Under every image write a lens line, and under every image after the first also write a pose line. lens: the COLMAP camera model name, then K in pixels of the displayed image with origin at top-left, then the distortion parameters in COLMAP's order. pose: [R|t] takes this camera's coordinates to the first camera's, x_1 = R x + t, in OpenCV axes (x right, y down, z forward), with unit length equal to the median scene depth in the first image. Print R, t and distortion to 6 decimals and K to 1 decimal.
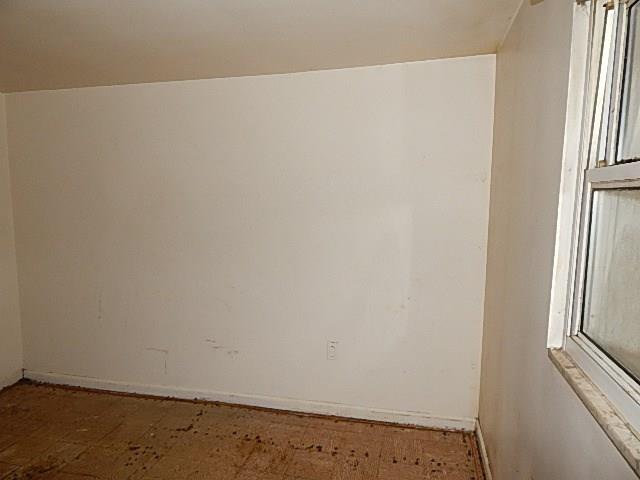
lens RADIAL K [[422.0, 0, 320.2], [0, 422.0, 240.6], [0, 0, 1]] dist [0.000982, -0.002176]
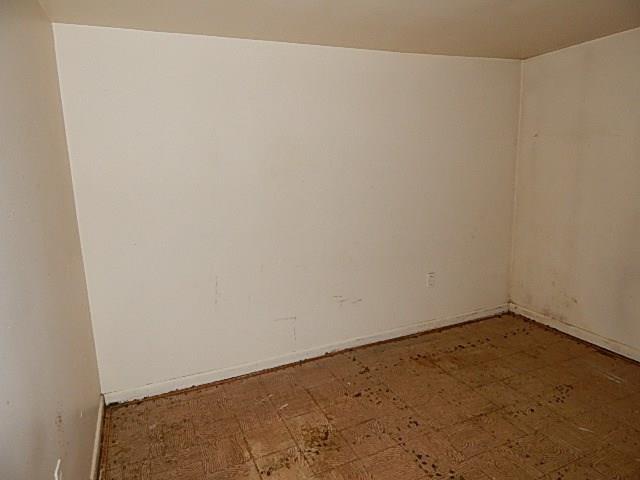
lens RADIAL K [[422.0, 0, 320.9], [0, 422.0, 241.7], [0, 0, 1]] dist [0.000982, -0.002176]
pose [[0.808807, -0.148968, 0.568894, -0.906516], [0.099615, 0.988109, 0.117119, -0.039420], [-0.579576, -0.038056, 0.814029, 0.137893]]
